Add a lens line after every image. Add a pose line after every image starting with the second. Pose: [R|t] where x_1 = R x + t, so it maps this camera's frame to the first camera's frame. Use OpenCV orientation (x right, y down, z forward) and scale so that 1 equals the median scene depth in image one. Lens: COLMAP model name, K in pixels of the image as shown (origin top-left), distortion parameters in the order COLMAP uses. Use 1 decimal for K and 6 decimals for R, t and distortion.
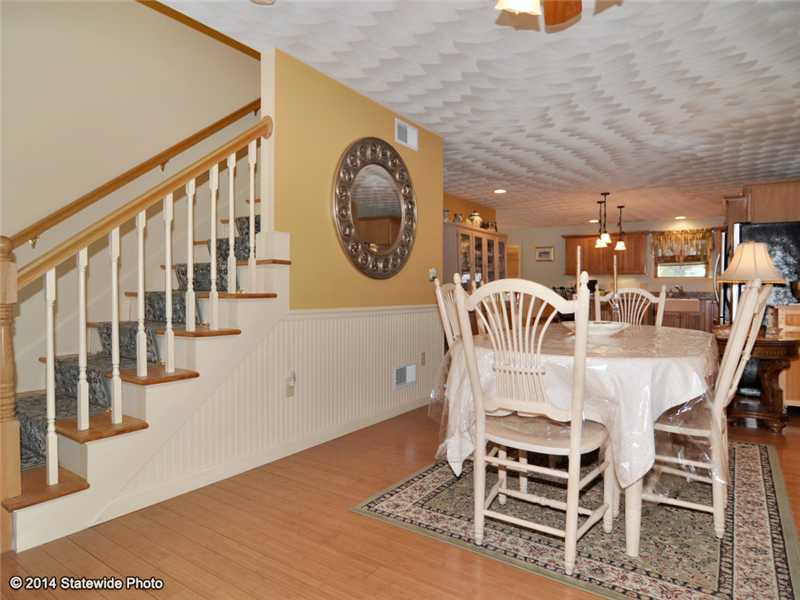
lens RADIAL K [[492.7, 0, 396.6], [0, 492.7, 299.9], [0, 0, 1]] dist [-0.021729, -0.004315]
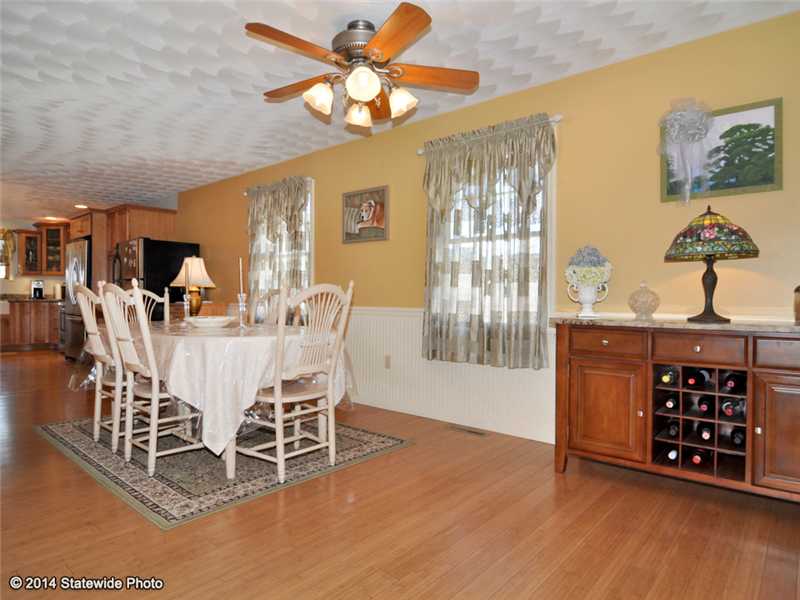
lens RADIAL K [[492.7, 0, 399.1], [0, 492.7, 303.6], [0, 0, 1]] dist [-0.021729, -0.004315]
pose [[0.091571, -0.020839, 0.995581, -0.898774], [0.019992, 0.999618, 0.019085, -0.001011], [-0.995598, 0.018156, 0.091952, 0.452370]]
